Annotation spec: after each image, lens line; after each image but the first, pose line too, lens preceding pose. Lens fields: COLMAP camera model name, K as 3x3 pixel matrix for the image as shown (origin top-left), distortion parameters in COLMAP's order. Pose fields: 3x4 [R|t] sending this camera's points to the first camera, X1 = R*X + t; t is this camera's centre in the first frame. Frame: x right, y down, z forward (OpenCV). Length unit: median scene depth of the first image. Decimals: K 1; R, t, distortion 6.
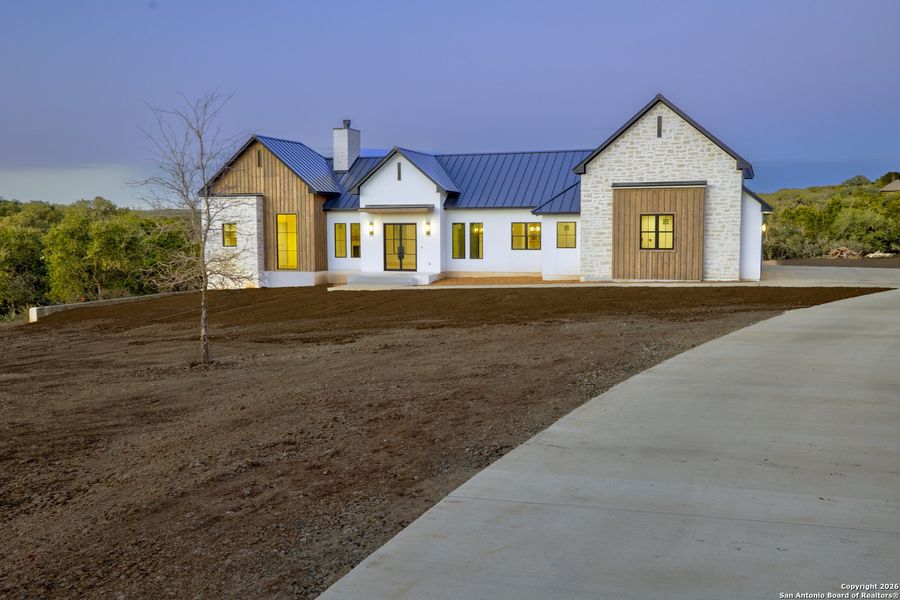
lens RADIAL K [[906.7, 0, 451.8], [0, 906.7, 312.5], [0, 0, 1]] dist [0.044606, 0.007553]
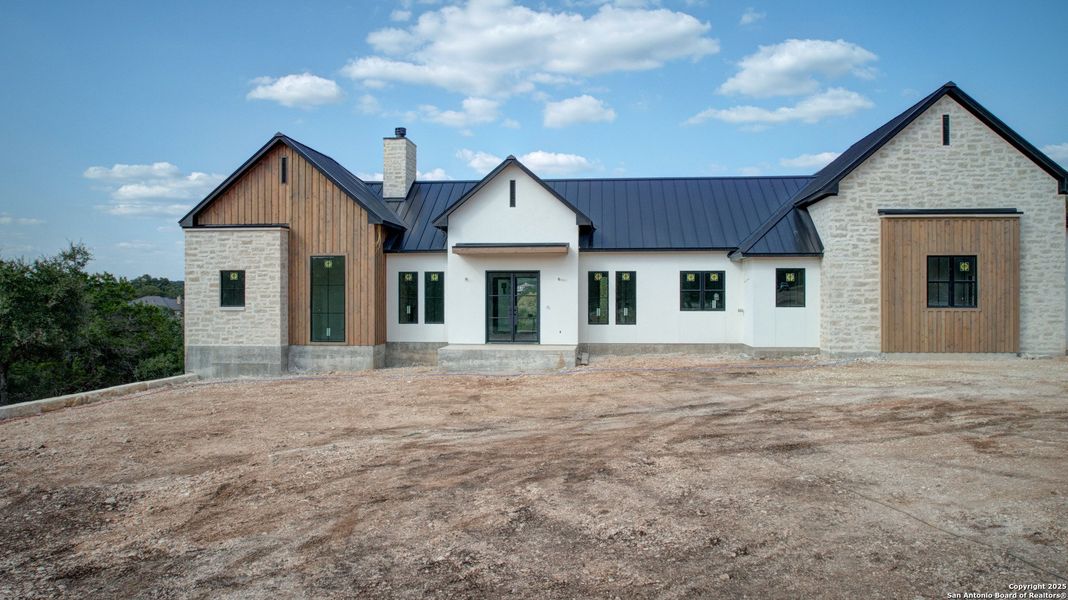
lens RADIAL K [[816.1, 0, 536.0], [0, 816.1, 299.4], [0, 0, 1]] dist [-0.072499, 0.061464]
pose [[0.969188, 0.004718, 0.246279, -0.214345], [0.019358, 0.995265, -0.095249, -0.024205], [-0.245562, 0.097082, 0.964507, 0.490154]]
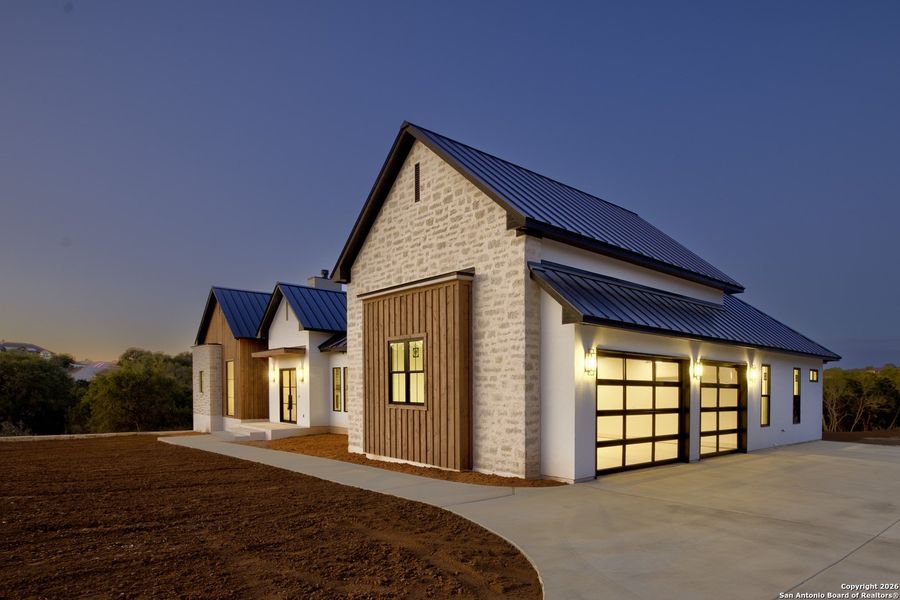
lens RADIAL K [[564.6, 0, 450.4], [0, 564.6, 401.2], [0, 0, 1]] dist [-0.071423, 0.000178]
pose [[0.858327, 0.019412, -0.512736, 0.408906], [-0.052781, 0.997323, -0.050598, -0.054984], [0.510381, 0.070492, 0.857054, 0.711137]]
